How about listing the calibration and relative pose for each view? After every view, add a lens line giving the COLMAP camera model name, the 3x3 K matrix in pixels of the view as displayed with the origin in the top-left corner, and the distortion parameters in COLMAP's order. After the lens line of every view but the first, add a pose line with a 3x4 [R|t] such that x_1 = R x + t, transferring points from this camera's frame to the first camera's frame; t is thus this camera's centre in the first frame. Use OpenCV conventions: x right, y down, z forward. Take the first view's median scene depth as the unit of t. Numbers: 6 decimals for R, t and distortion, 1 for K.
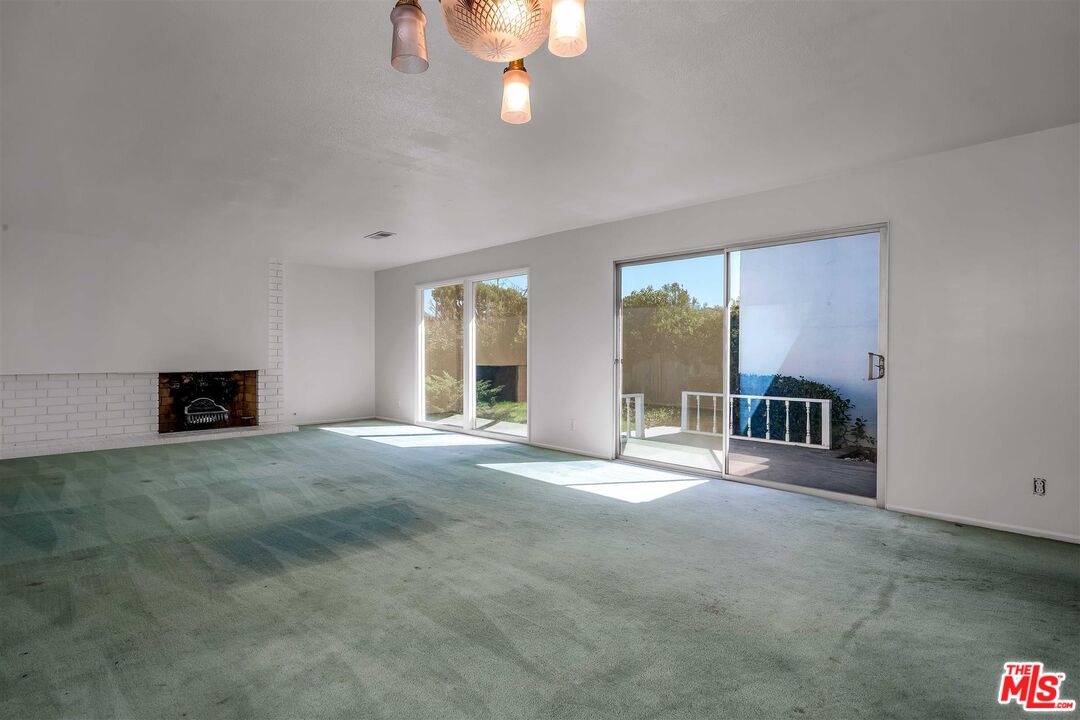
lens RADIAL K [[562.3, 0, 542.3], [0, 562.3, 356.1], [0, 0, 1]] dist [0.000251, -0.000133]
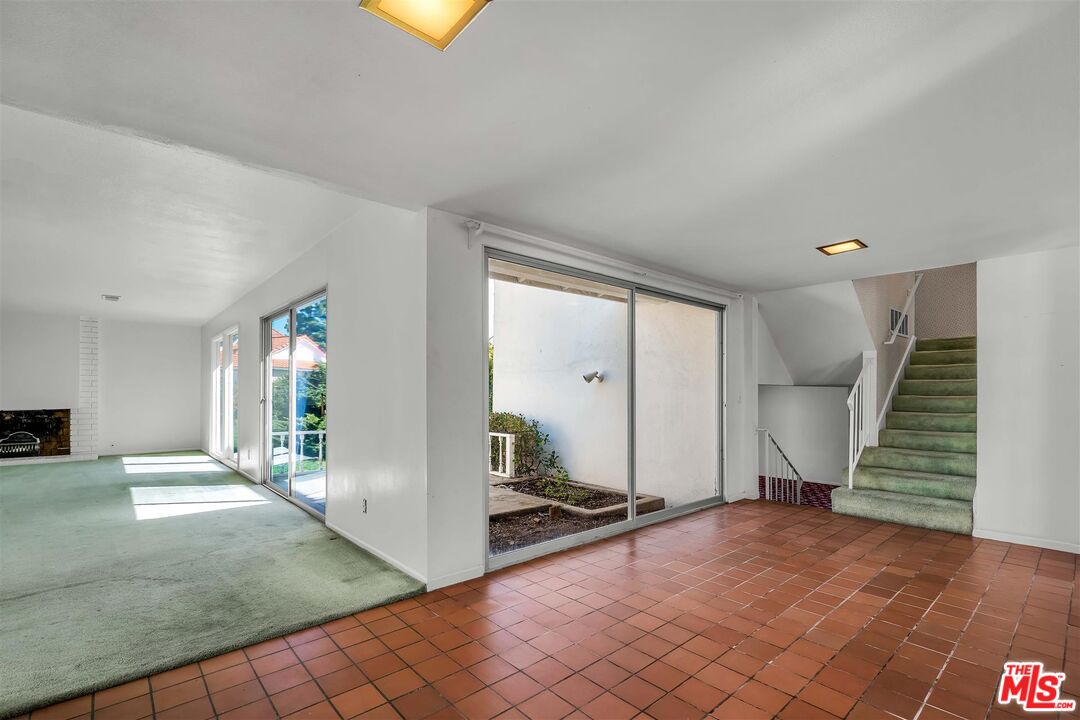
lens RADIAL K [[491.8, 0, 549.3], [0, 491.8, 390.2], [0, 0, 1]] dist [-0.002202, -0.000314]
pose [[0.998855, -0.001564, -0.047820, 0.593525], [0.000805, 0.999873, -0.015897, 0.001989], [0.047839, 0.015841, 0.998729, -0.010374]]
